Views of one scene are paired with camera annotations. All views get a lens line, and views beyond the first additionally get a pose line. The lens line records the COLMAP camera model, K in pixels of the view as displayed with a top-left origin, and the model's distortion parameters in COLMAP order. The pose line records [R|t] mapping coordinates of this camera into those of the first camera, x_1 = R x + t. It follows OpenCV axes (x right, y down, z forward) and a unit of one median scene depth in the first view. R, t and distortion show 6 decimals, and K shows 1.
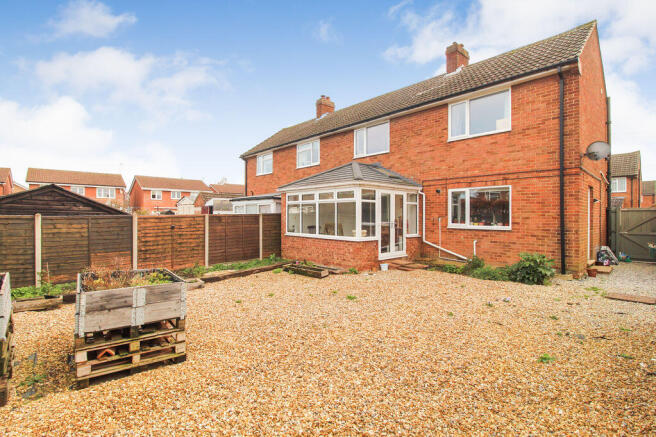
lens RADIAL K [[309.7, 0, 328.0], [0, 309.7, 218.5], [0, 0, 1]] dist [-0.000321, -0.000053]
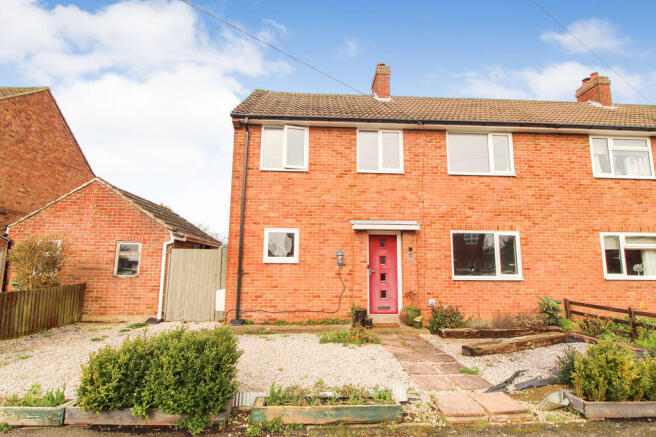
lens RADIAL K [[349.0, 0, 328.0], [0, 349.0, 218.5], [0, 0, 1]] dist [-0.001923, -0.000522]
pose [[0.614024, 0.075949, 0.785625, -0.726078], [0.010981, 0.994441, -0.104719, -0.039348], [-0.789211, 0.072927, 0.609777, 0.893635]]
